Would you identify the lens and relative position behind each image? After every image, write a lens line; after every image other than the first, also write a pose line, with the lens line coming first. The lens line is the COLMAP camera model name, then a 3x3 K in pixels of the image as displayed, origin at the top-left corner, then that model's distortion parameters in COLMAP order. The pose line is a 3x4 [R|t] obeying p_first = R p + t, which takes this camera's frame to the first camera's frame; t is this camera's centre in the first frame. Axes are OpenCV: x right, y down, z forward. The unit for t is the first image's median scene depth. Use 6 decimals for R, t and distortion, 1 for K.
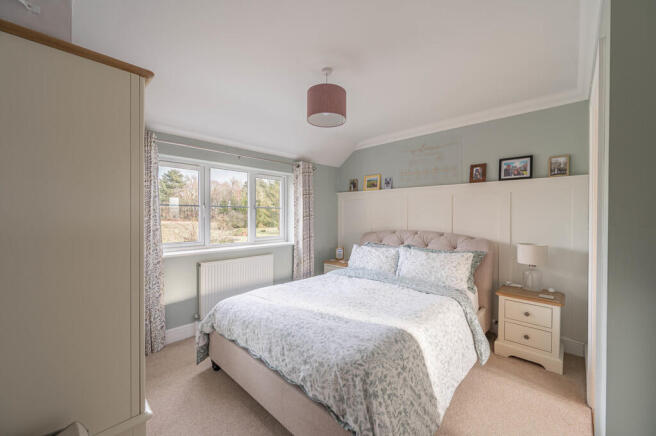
lens RADIAL K [[255.2, 0, 329.6], [0, 255.2, 218.1], [0, 0, 1]] dist [-0.002812, 0.000114]
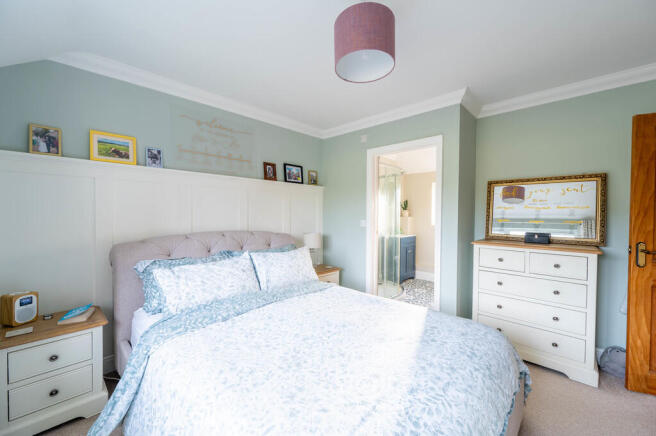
lens RADIAL K [[255.2, 0, 323.2], [0, 255.2, 216.5], [0, 0, 1]] dist [-0.002812, 0.000114]
pose [[0.020272, -0.020346, 0.999587, -0.469338], [0.001082, 0.999793, 0.020328, -0.010940], [-0.999794, 0.000669, 0.020290, 0.749657]]
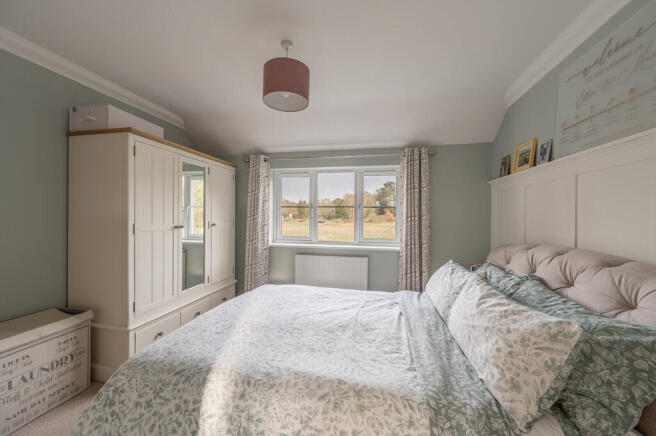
lens RADIAL K [[255.2, 0, 325.5], [0, 255.2, 216.2], [0, 0, 1]] dist [-0.002812, 0.000114]
pose [[0.538109, -0.000397, -0.842875, 0.540369], [-0.015956, 0.999816, -0.010658, 0.006914], [0.842725, 0.019184, 0.538003, 0.449138]]
